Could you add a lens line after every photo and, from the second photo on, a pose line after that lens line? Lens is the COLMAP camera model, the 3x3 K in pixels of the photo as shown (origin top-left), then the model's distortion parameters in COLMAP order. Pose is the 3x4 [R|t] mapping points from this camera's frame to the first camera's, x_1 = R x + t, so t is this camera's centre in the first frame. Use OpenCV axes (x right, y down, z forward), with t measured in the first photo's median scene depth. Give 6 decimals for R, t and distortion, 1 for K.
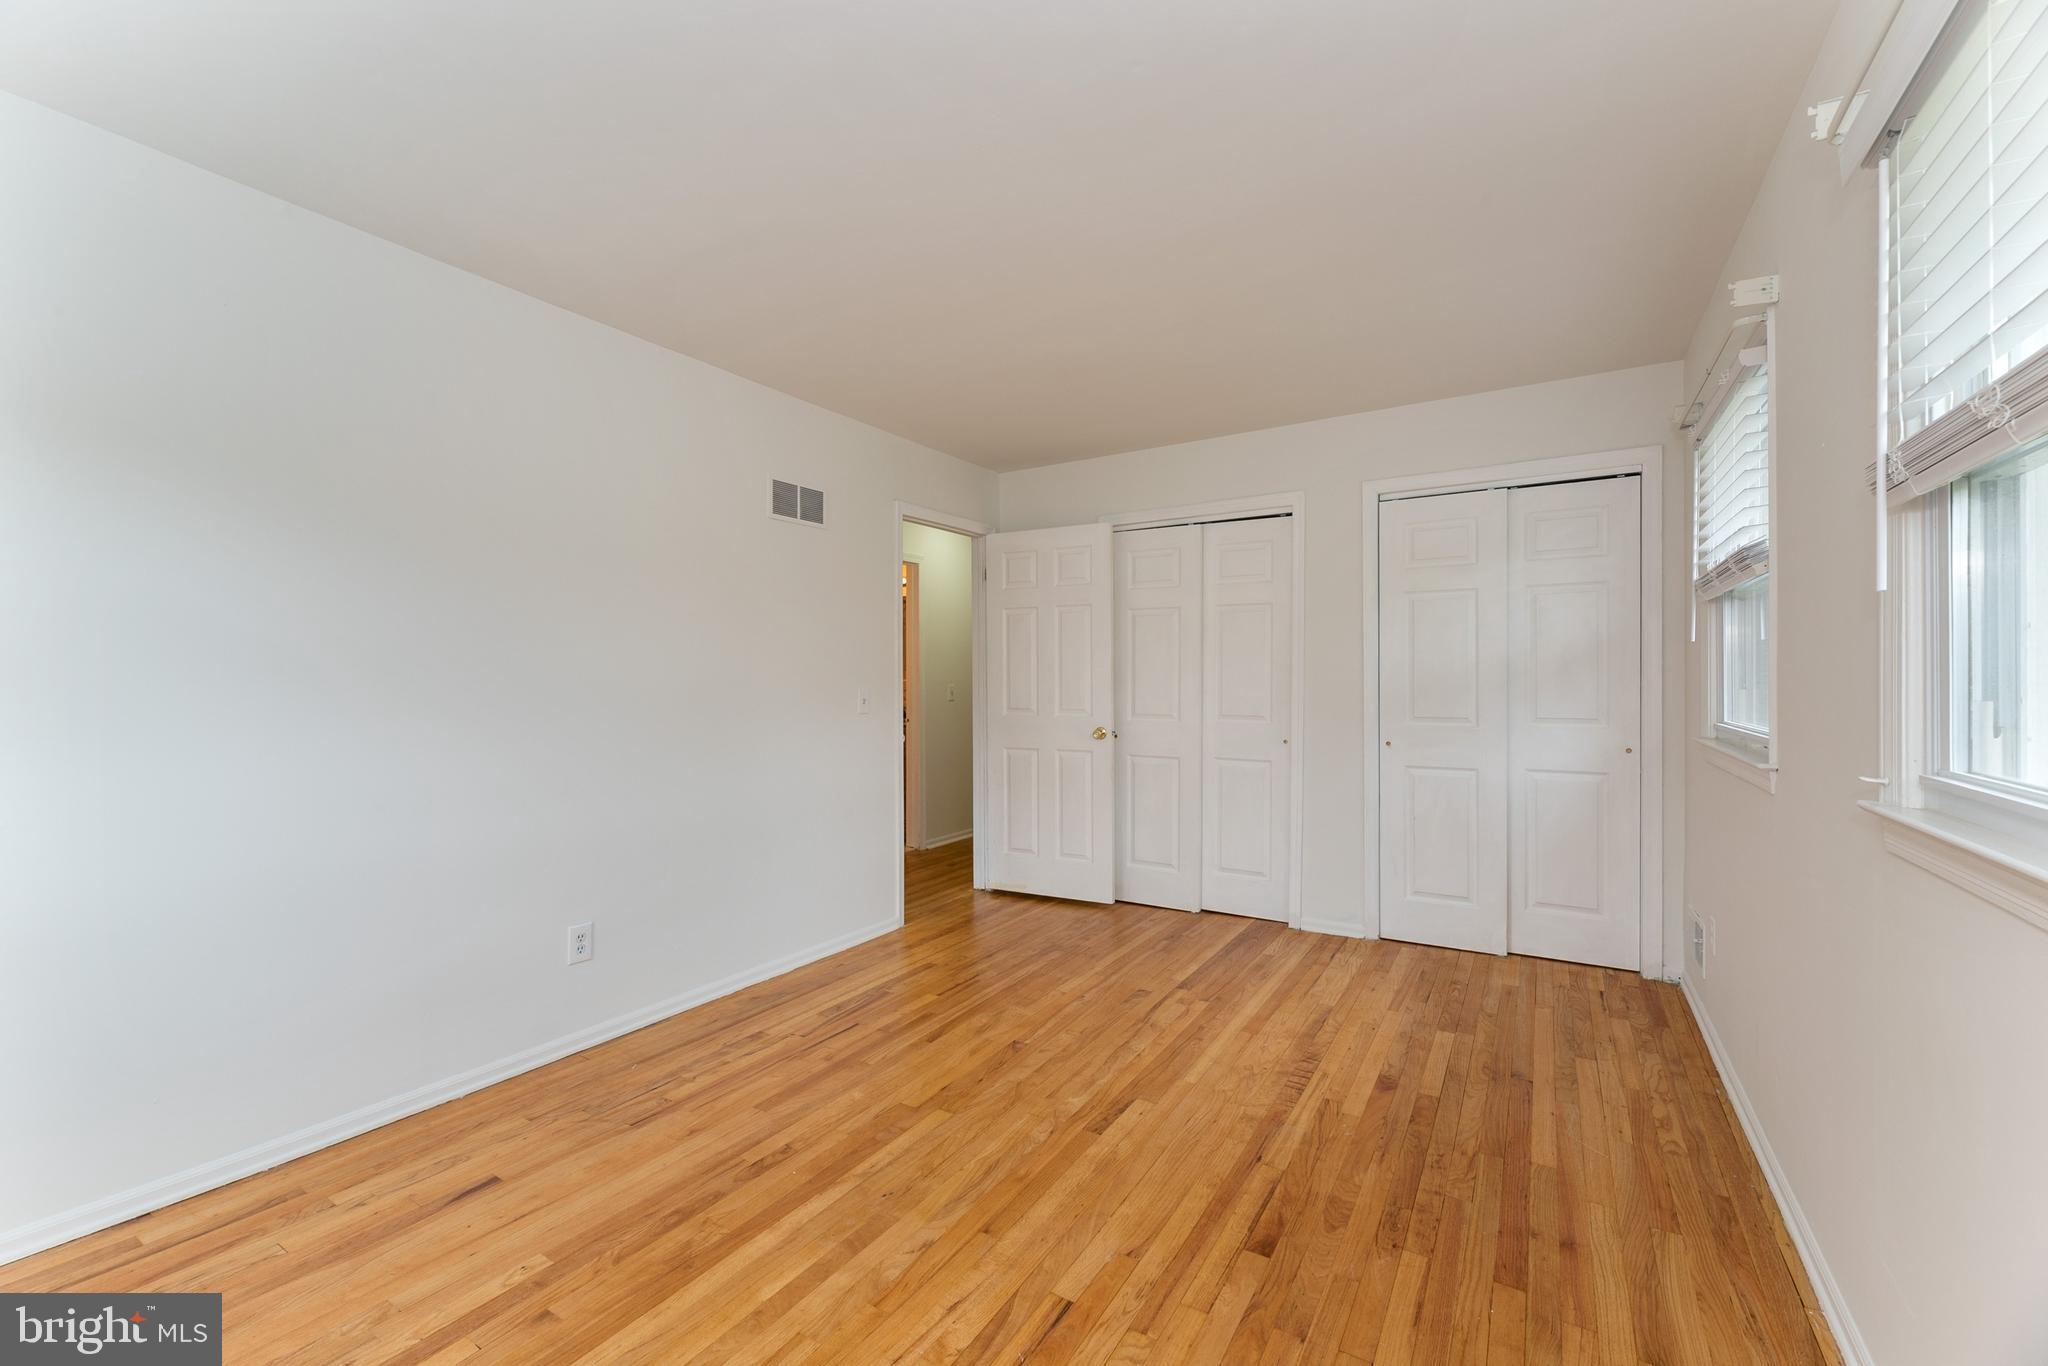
lens RADIAL K [[817.7, 0, 1007.7], [0, 817.7, 688.9], [0, 0, 1]] dist [0.001671, -0.003478]
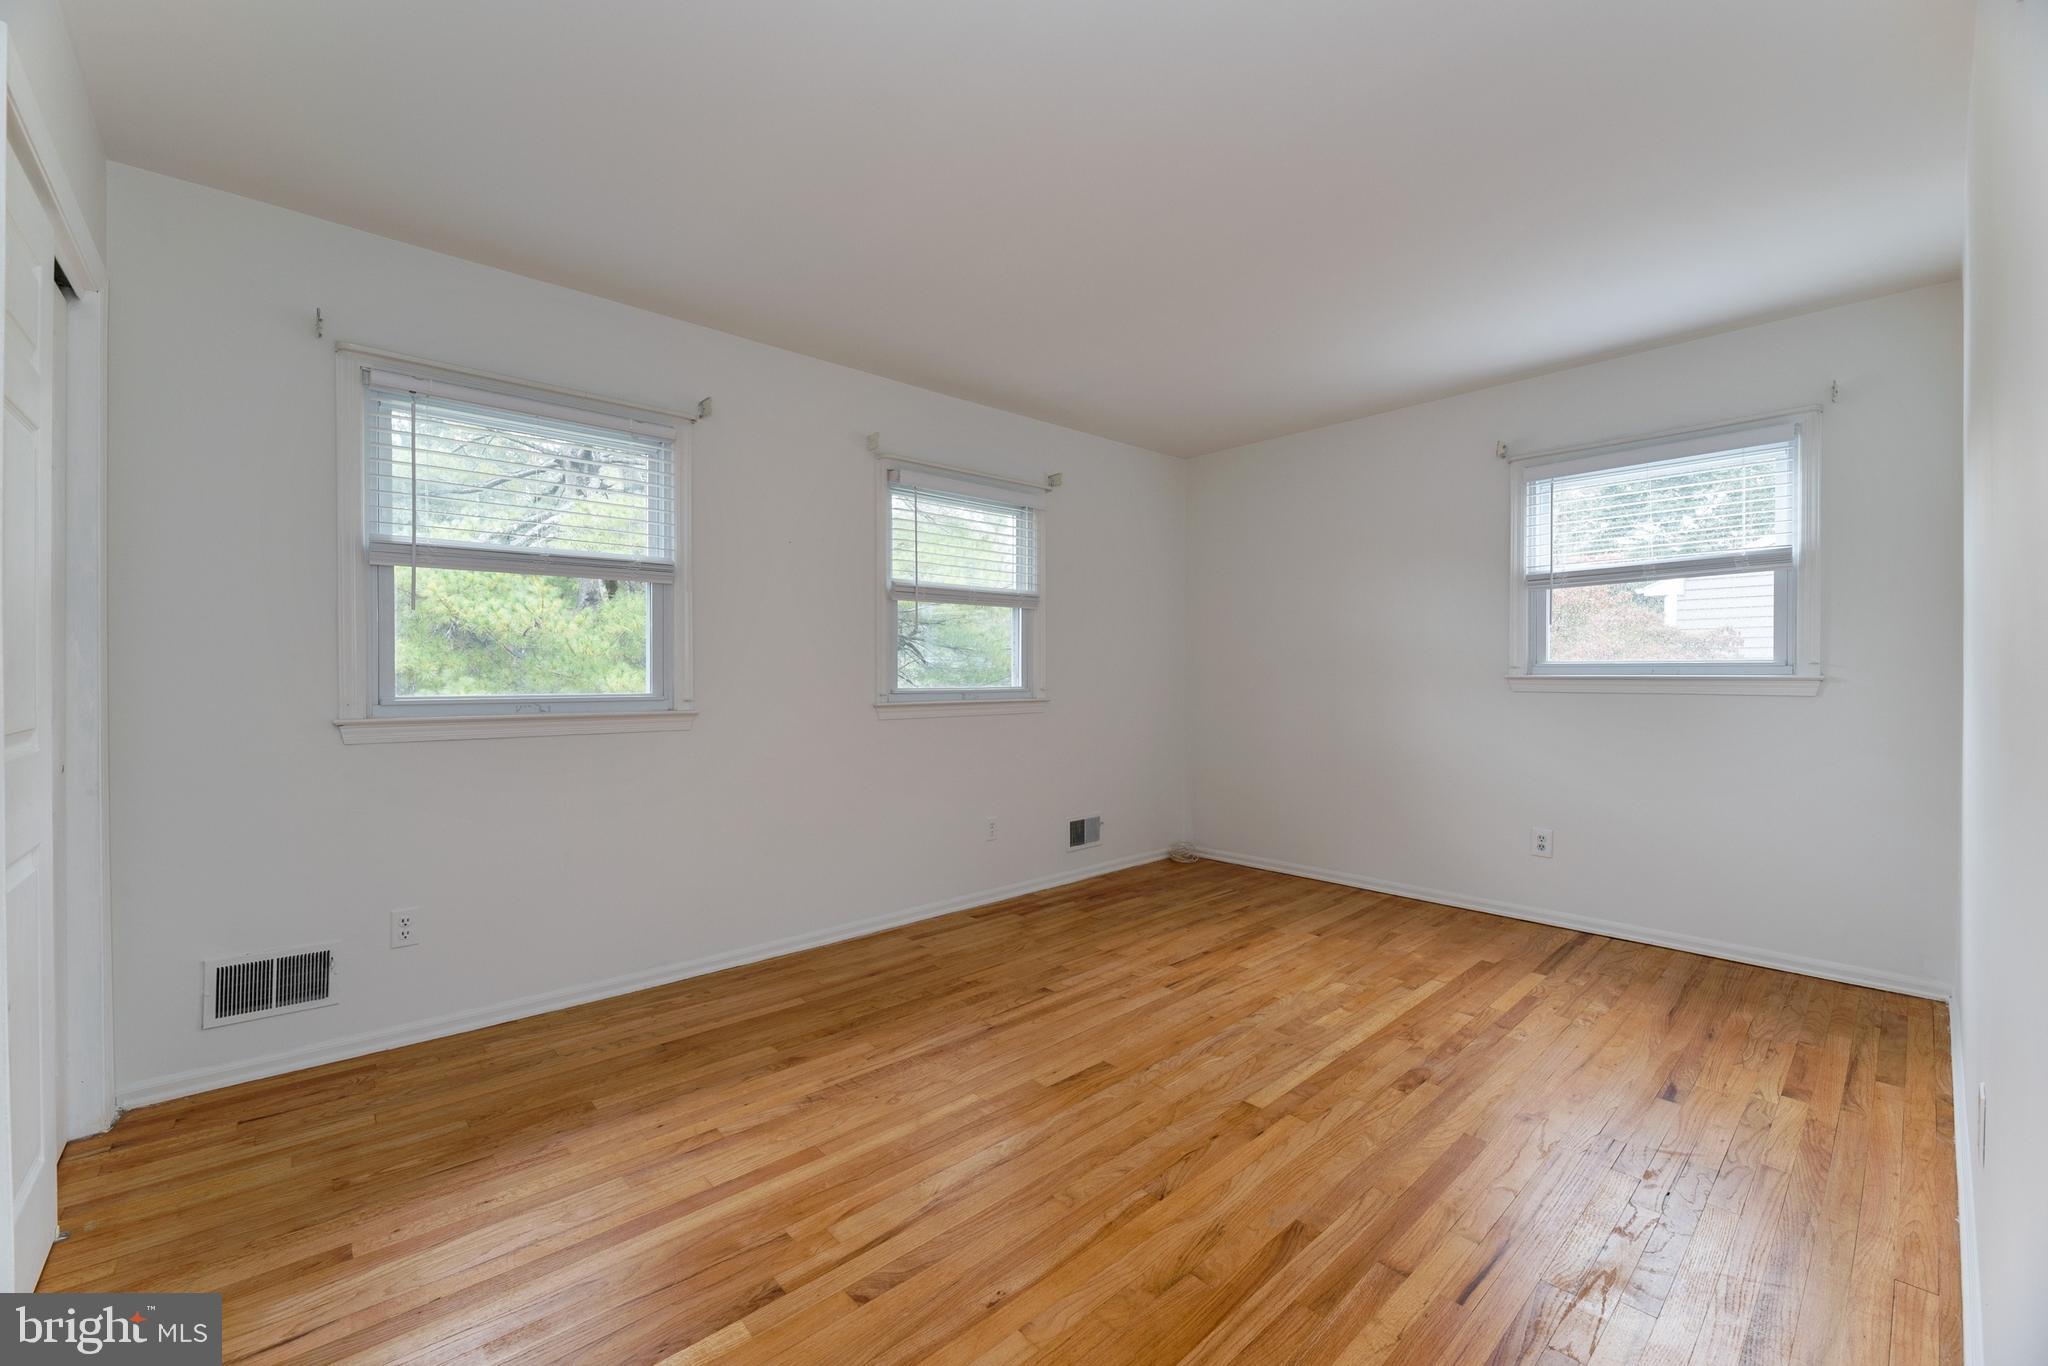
lens RADIAL K [[817.7, 0, 1007.7], [0, 817.7, 688.9], [0, 0, 1]] dist [0.001671, -0.003478]
pose [[-0.959845, -0.000807, 0.280531, -0.067189], [0.006428, 0.999670, 0.024870, 0.011616], [-0.280459, 0.025675, -0.959523, 1.949069]]
